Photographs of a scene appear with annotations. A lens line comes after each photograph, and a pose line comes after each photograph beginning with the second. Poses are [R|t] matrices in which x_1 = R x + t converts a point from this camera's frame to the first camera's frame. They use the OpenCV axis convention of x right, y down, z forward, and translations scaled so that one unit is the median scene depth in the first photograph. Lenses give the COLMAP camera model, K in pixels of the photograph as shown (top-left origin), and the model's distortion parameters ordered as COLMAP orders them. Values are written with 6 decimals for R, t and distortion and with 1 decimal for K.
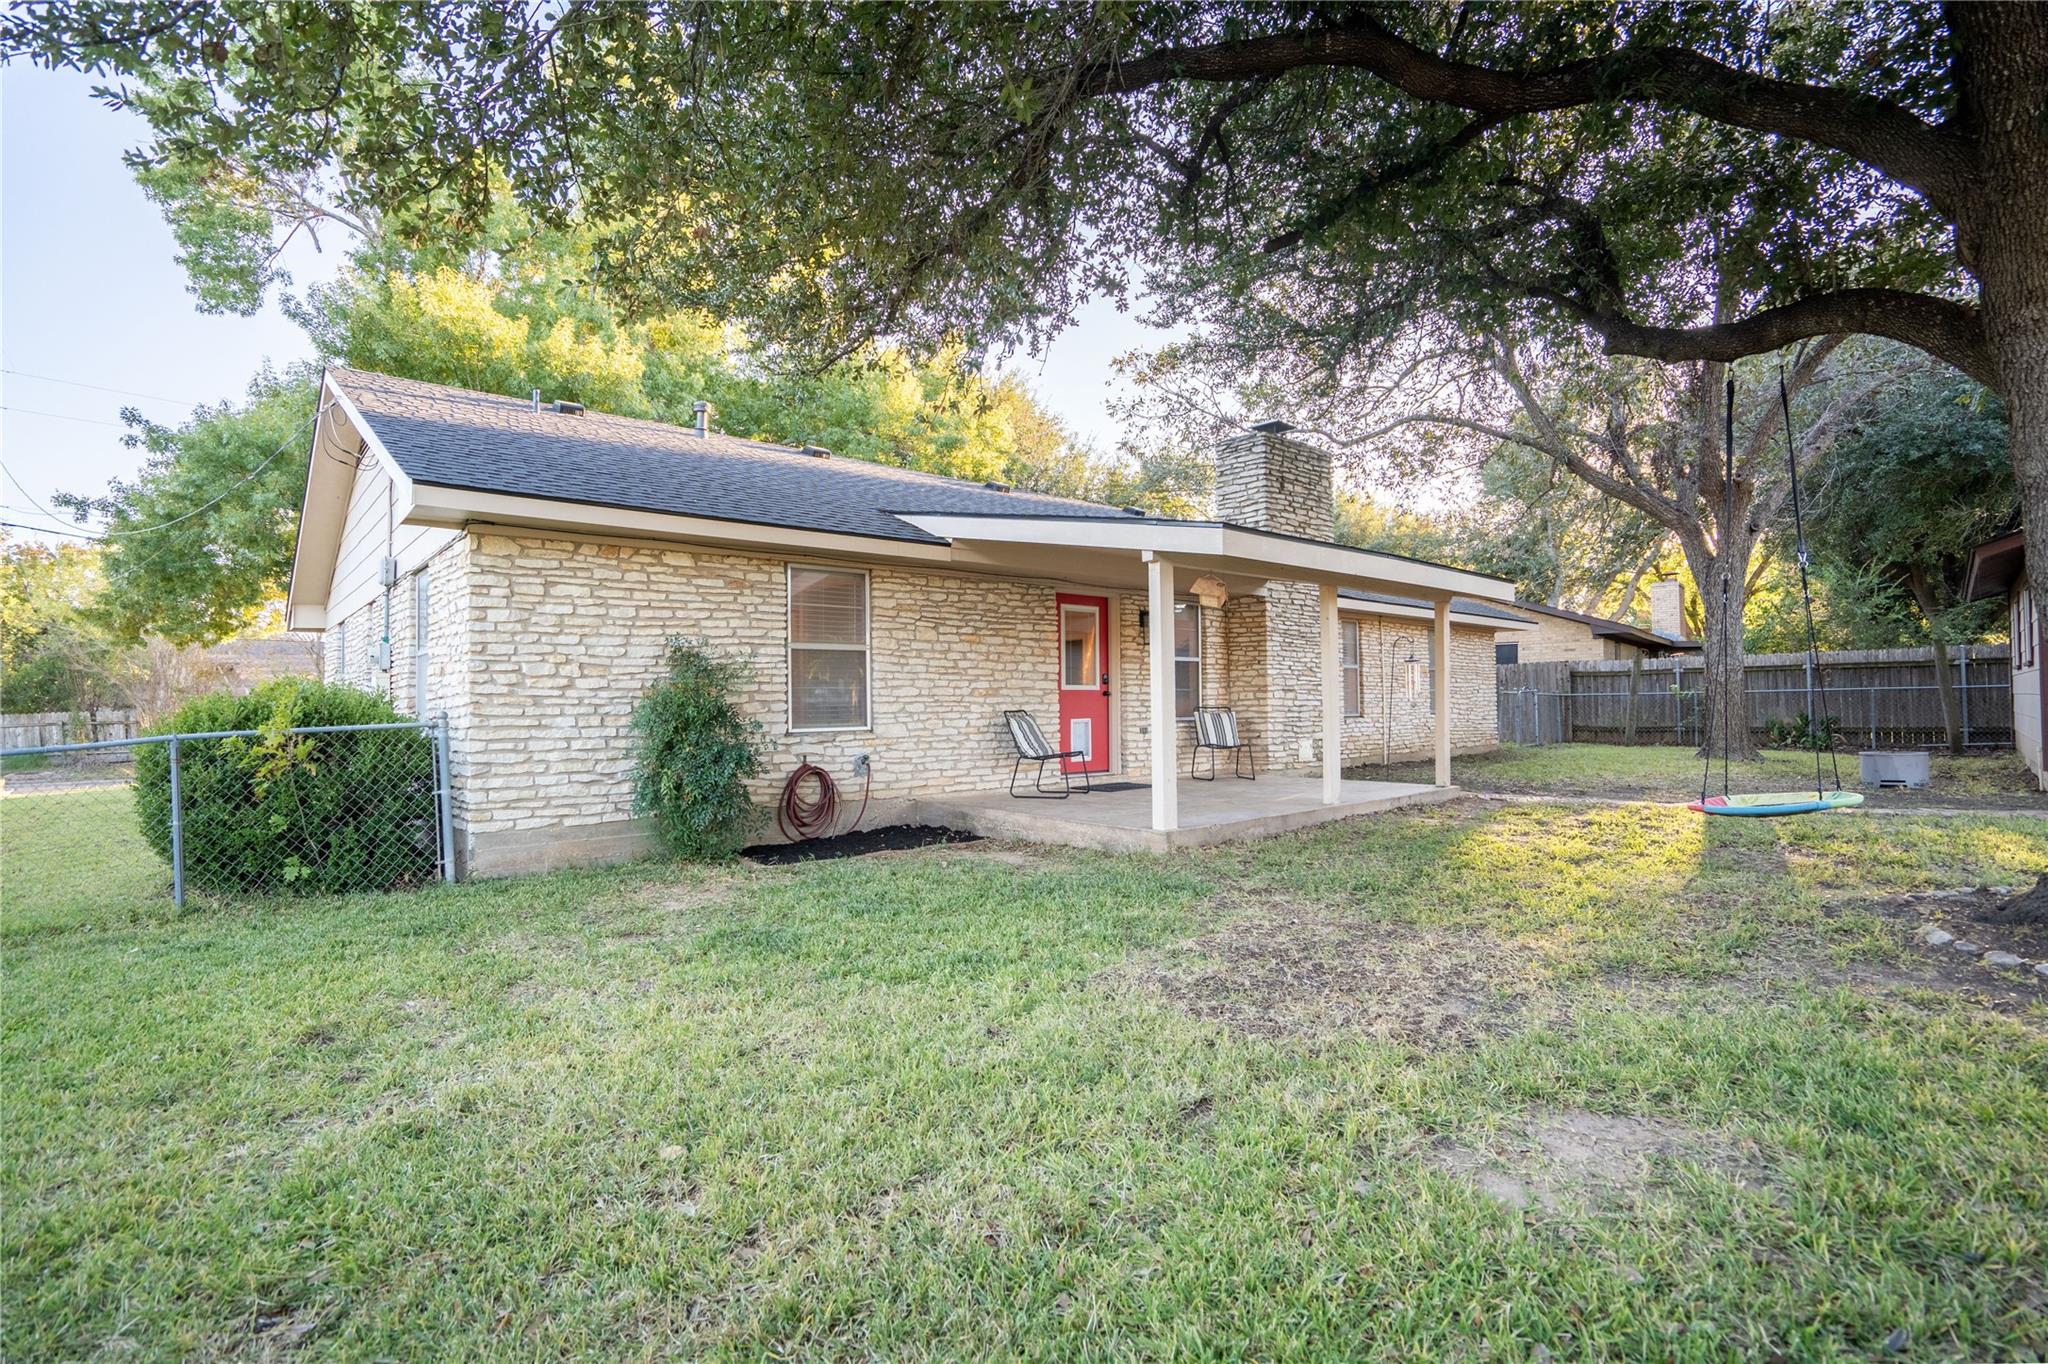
lens RADIAL K [[958.6, 0, 1024.2], [0, 958.6, 688.9], [0, 0, 1]] dist [-0.048422, 0.017239]
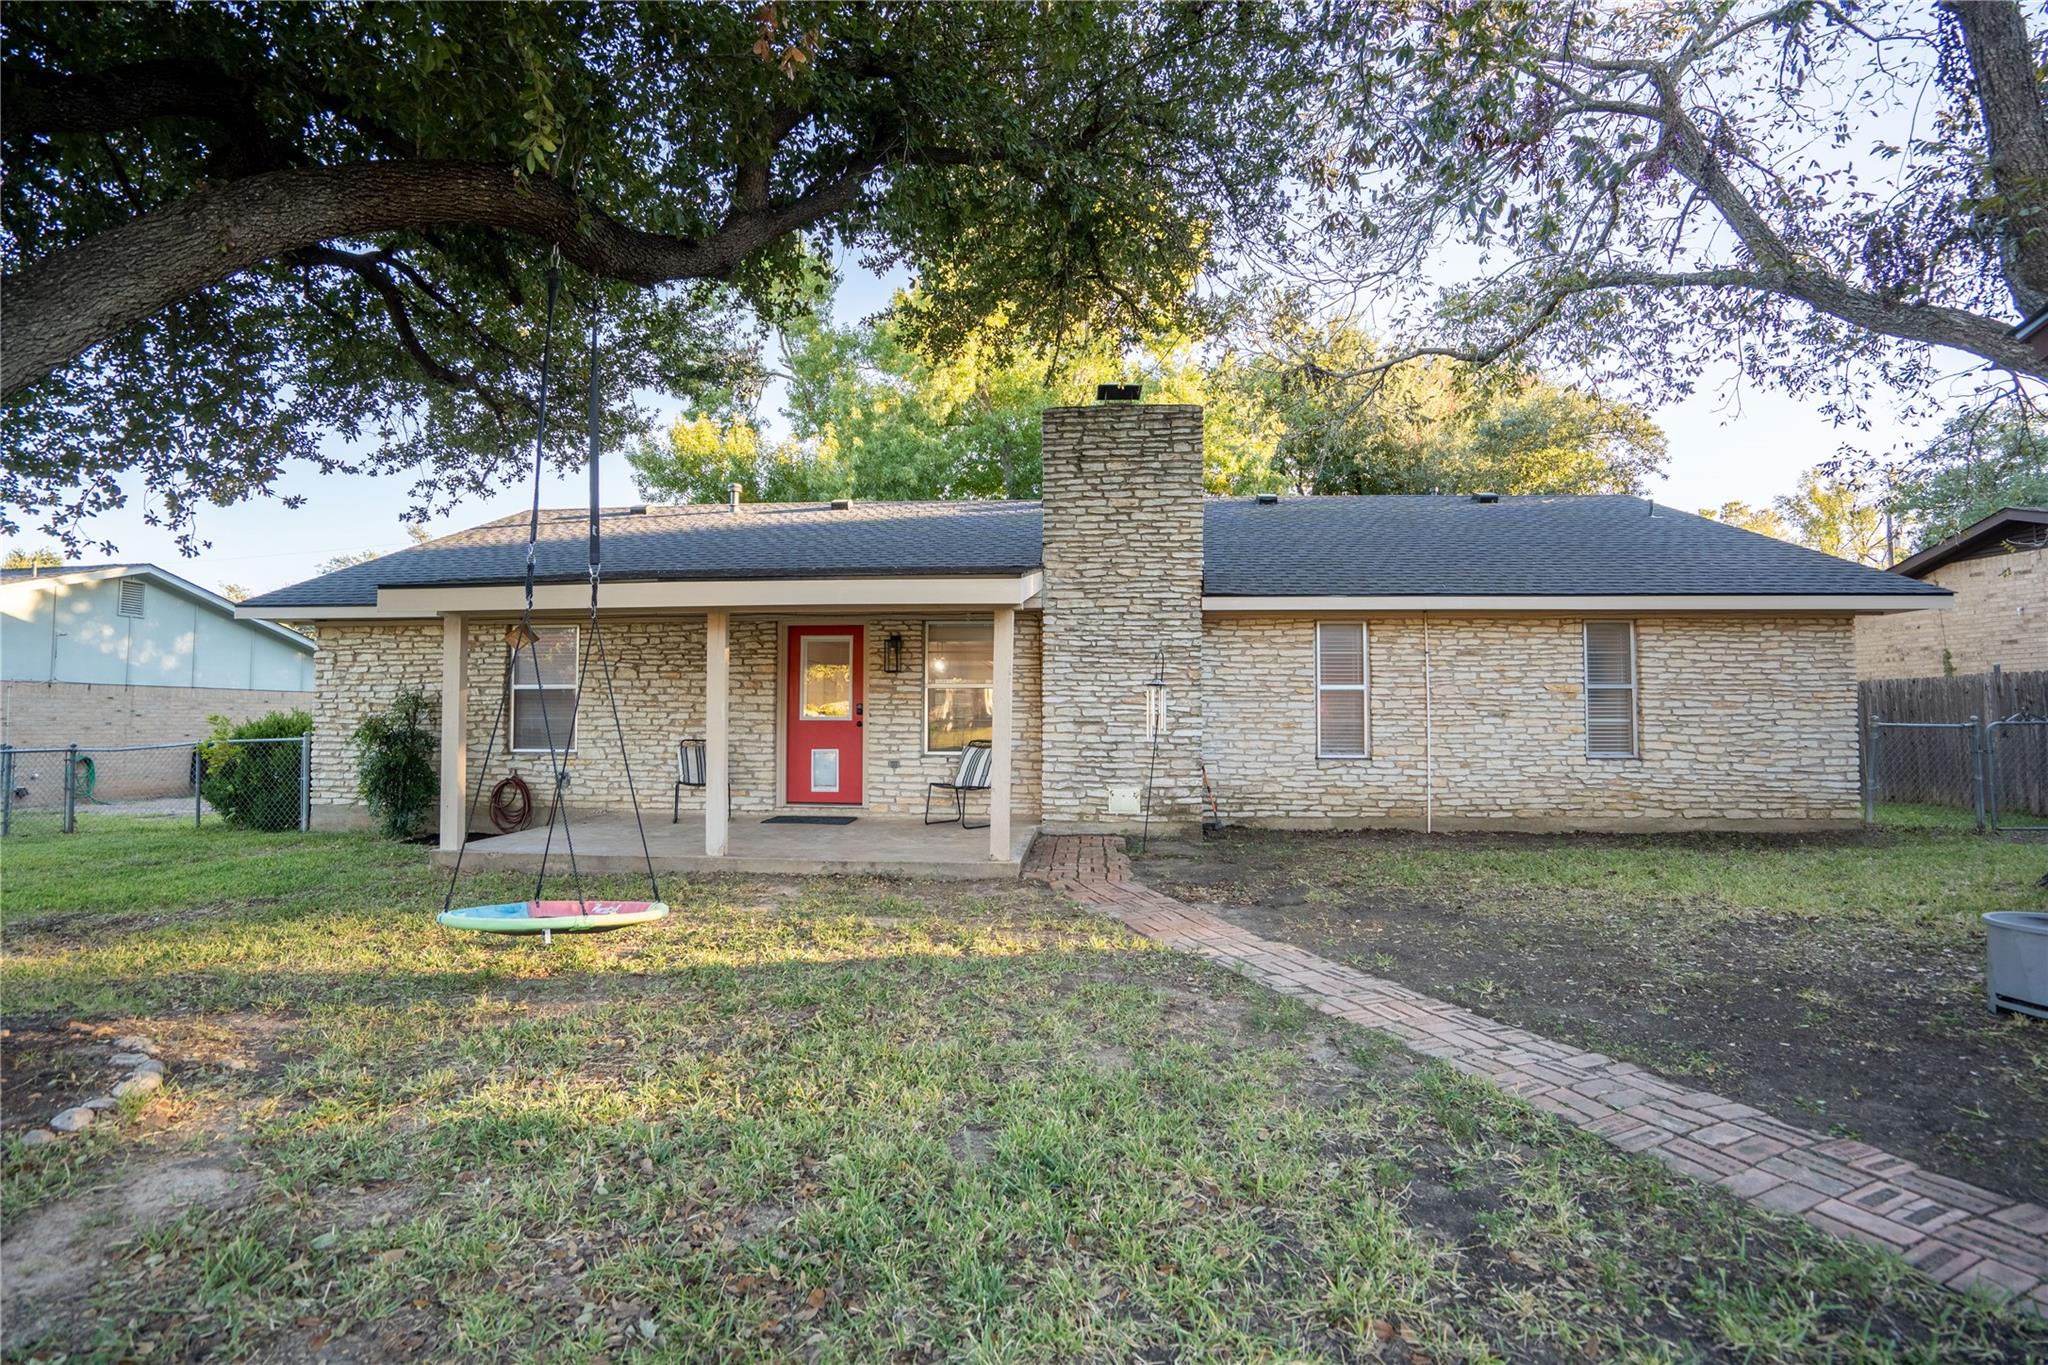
lens RADIAL K [[958.6, 0, 1020.7], [0, 958.6, 687.5], [0, 0, 1]] dist [-0.048422, 0.017239]
pose [[0.689246, -0.016110, -0.724348, 1.178403], [0.001462, 0.999782, -0.020845, -0.015430], [0.724526, 0.013308, 0.689119, 0.588153]]
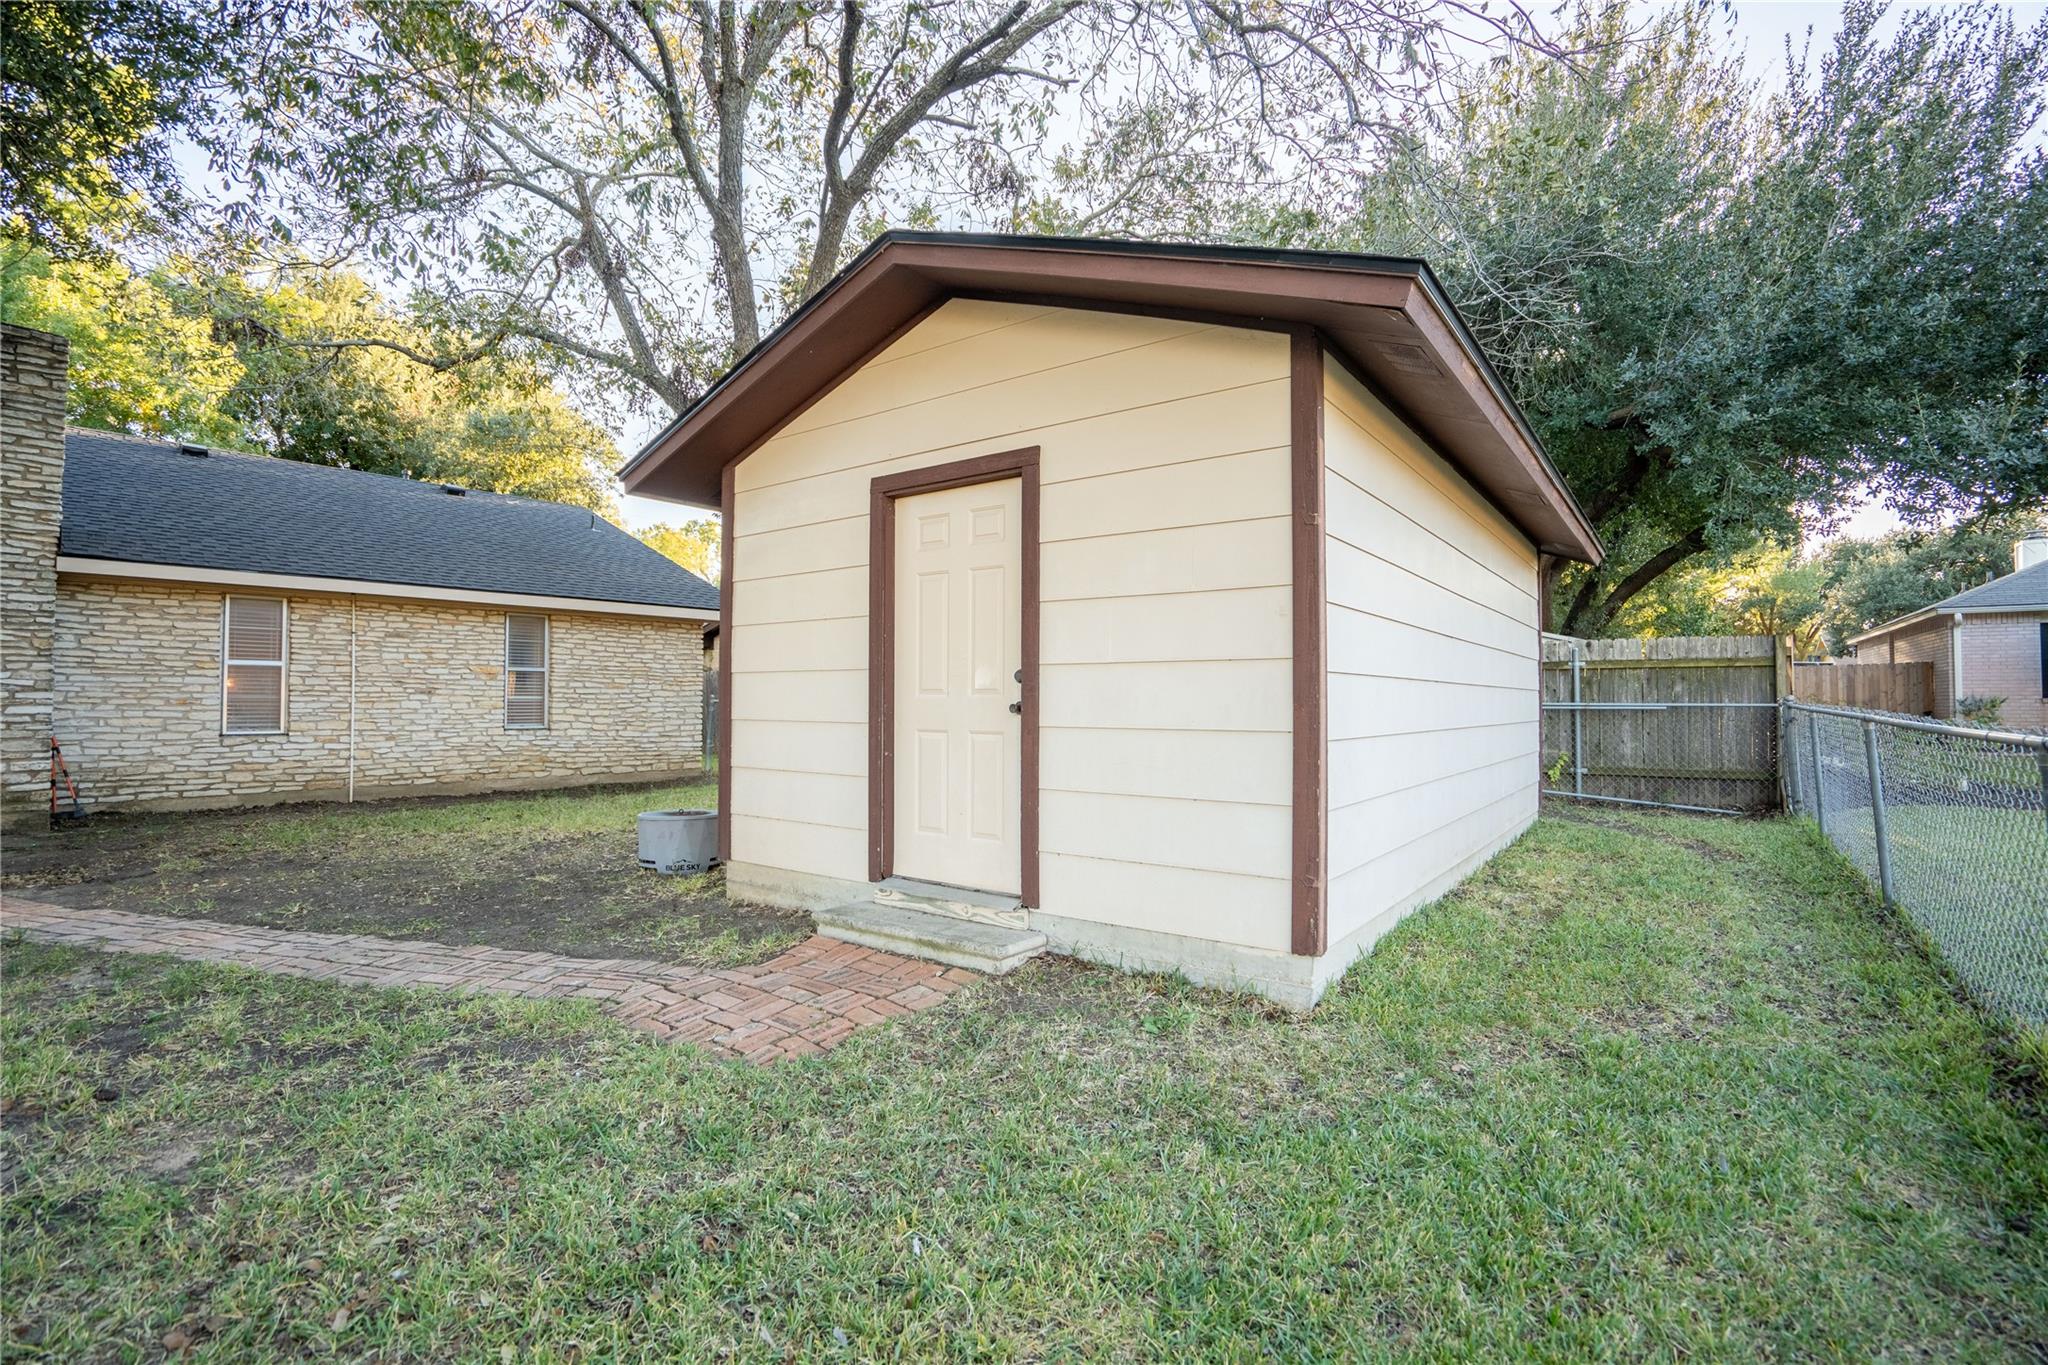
lens RADIAL K [[958.6, 0, 1041.0], [0, 958.6, 679.9], [0, 0, 1]] dist [-0.048422, 0.017239]
pose [[0.991164, 0.013077, 0.131992, 1.405152], [-0.011694, 0.999868, -0.011248, -0.017336], [-0.132122, 0.009605, 0.991187, 0.423249]]
